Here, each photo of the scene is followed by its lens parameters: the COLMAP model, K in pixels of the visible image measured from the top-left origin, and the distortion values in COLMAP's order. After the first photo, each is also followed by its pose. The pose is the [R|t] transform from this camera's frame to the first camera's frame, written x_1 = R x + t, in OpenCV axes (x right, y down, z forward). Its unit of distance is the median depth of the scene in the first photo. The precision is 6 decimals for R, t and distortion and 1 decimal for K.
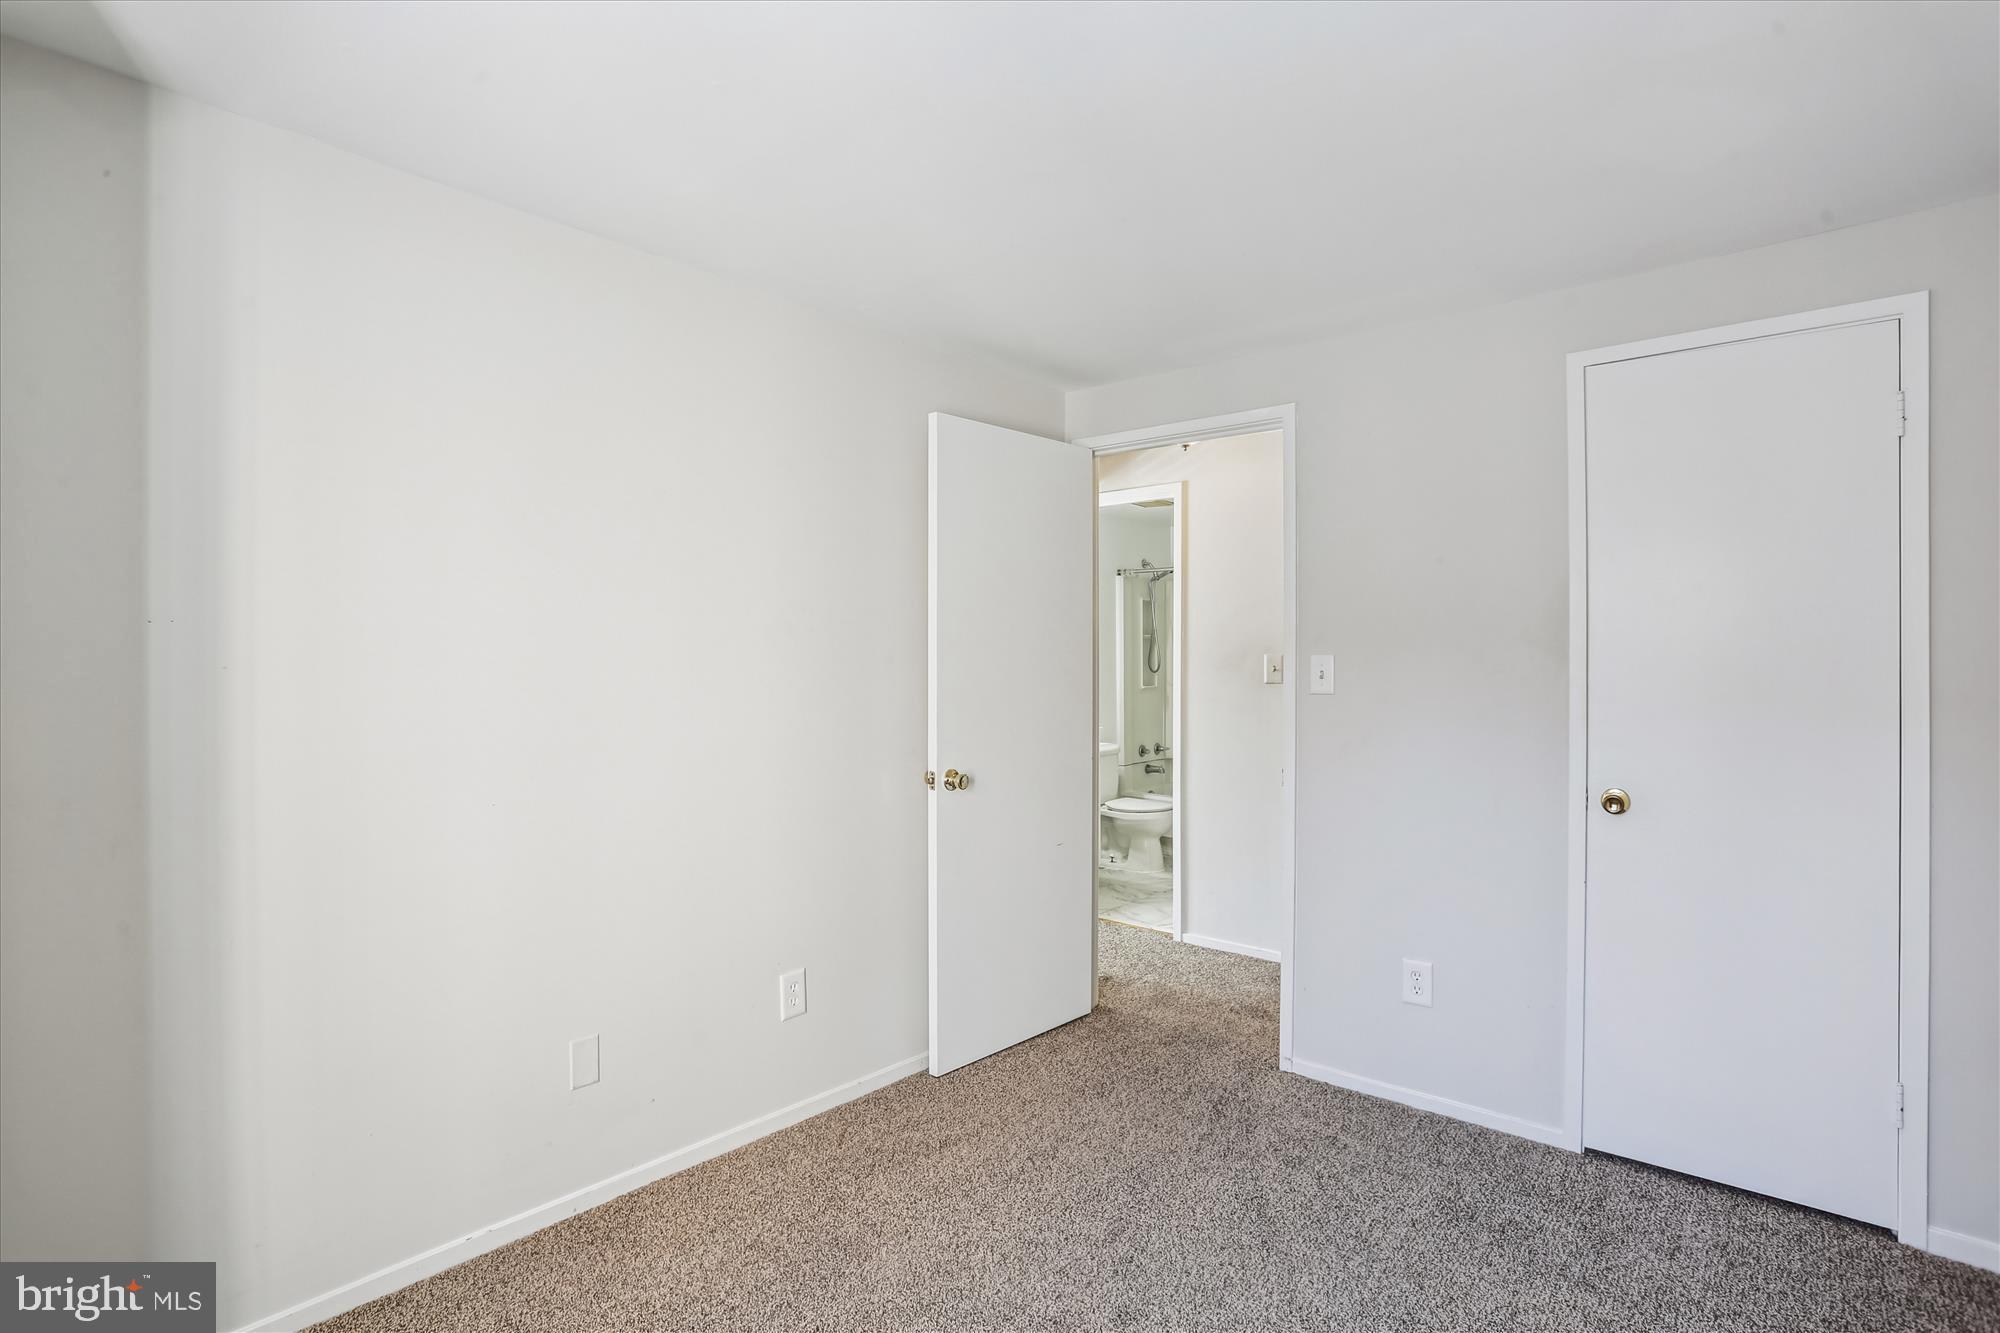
lens RADIAL K [[1001.0, 0, 1001.5], [0, 1001.0, 665.8], [0, 0, 1]] dist [-0.032403, 0.005275]
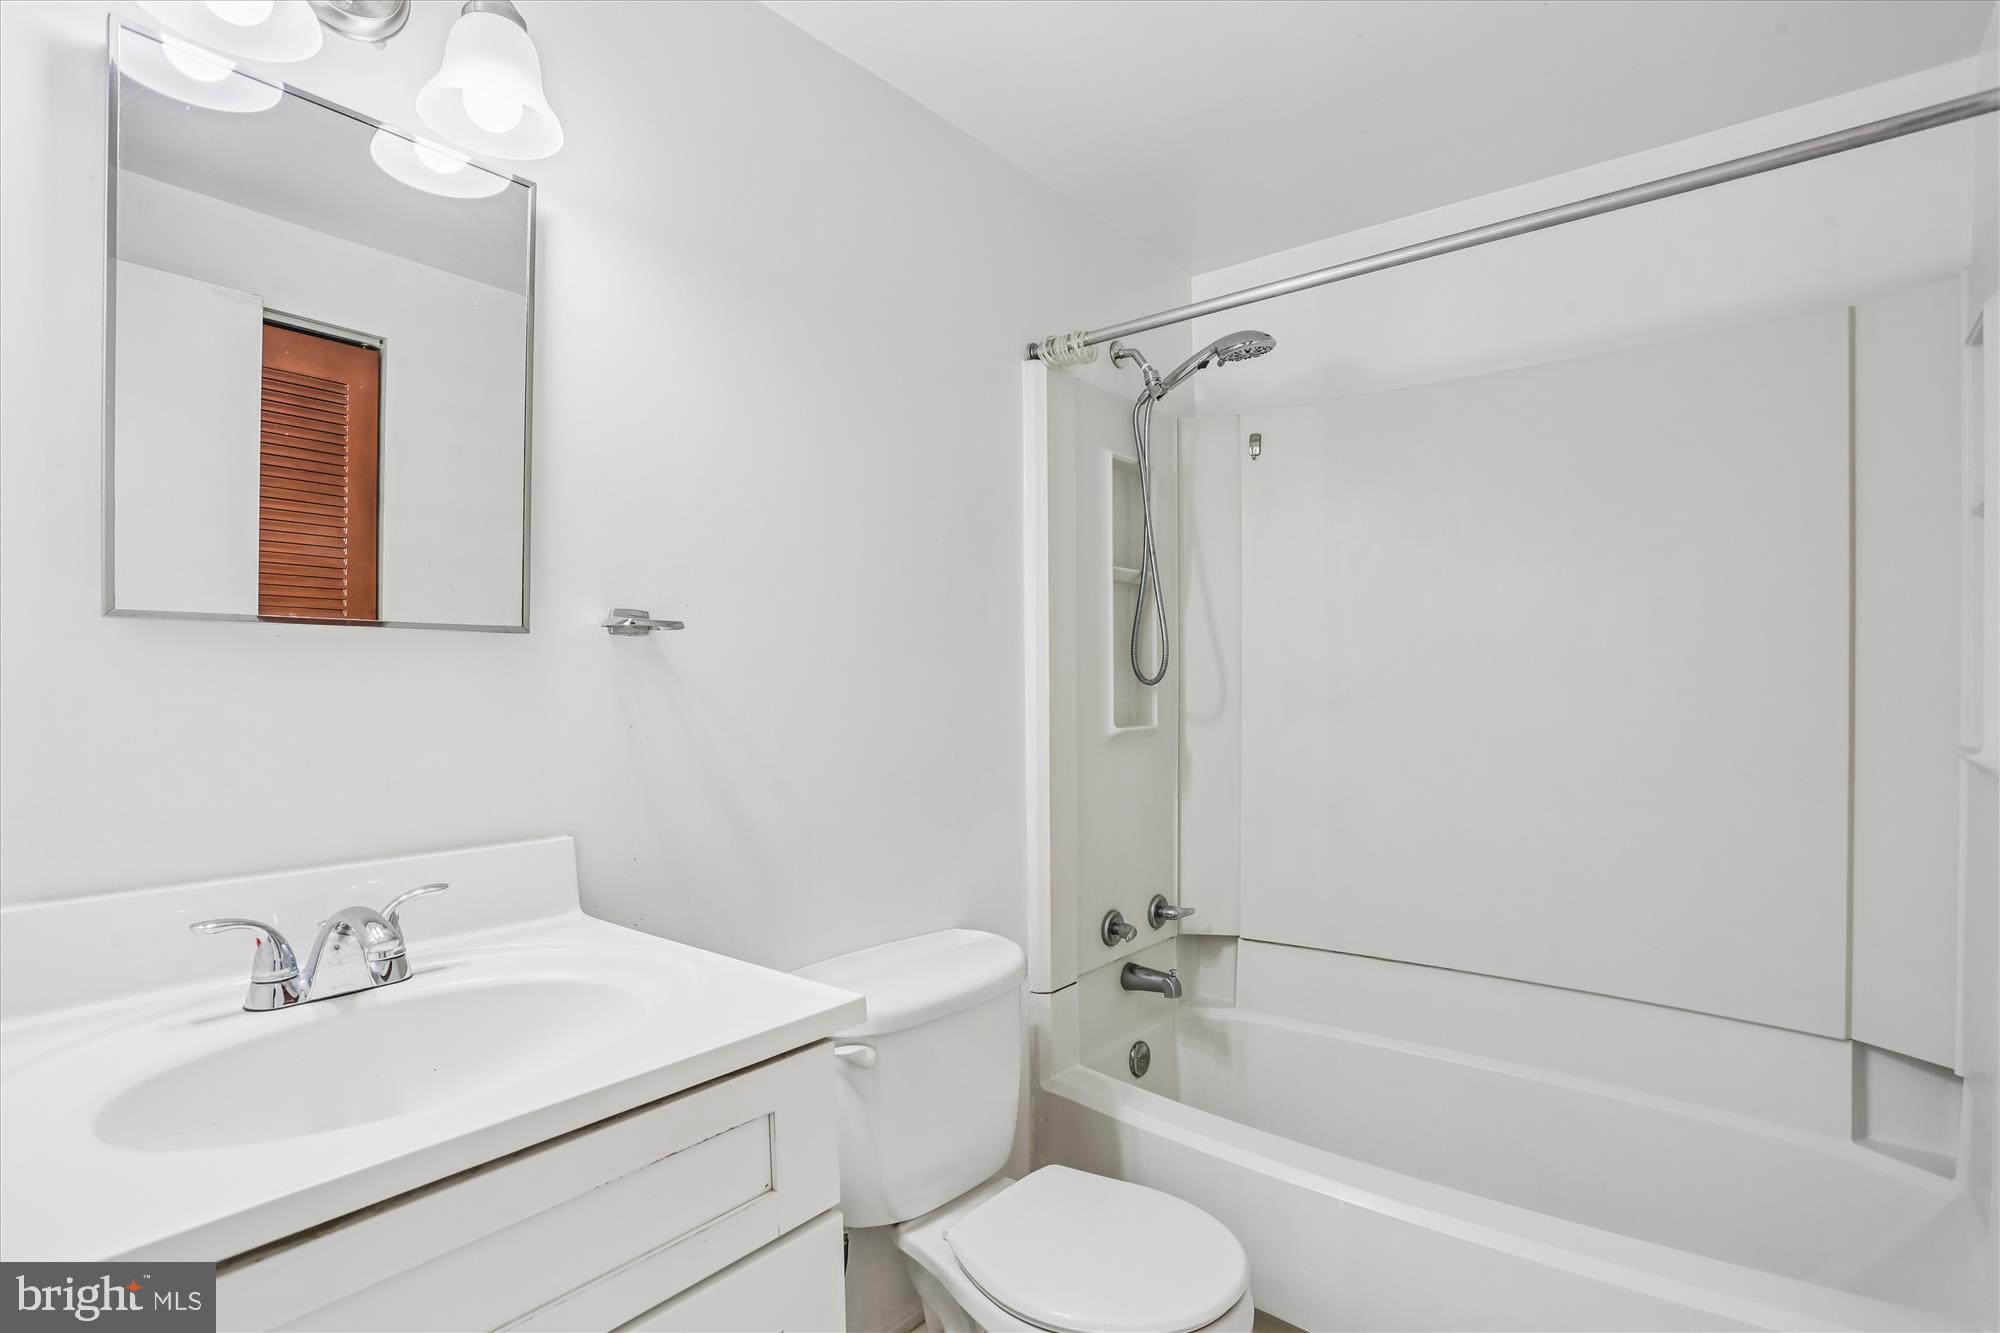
lens RADIAL K [[1001.0, 0, 998.0], [0, 1001.0, 670.6], [0, 0, 1]] dist [-0.032403, 0.005275]
pose [[0.999685, -0.001332, 0.025057, 0.095952], [0.001339, 0.999999, -0.000268, 0.001898], [-0.025057, 0.000301, 0.999686, 0.679895]]
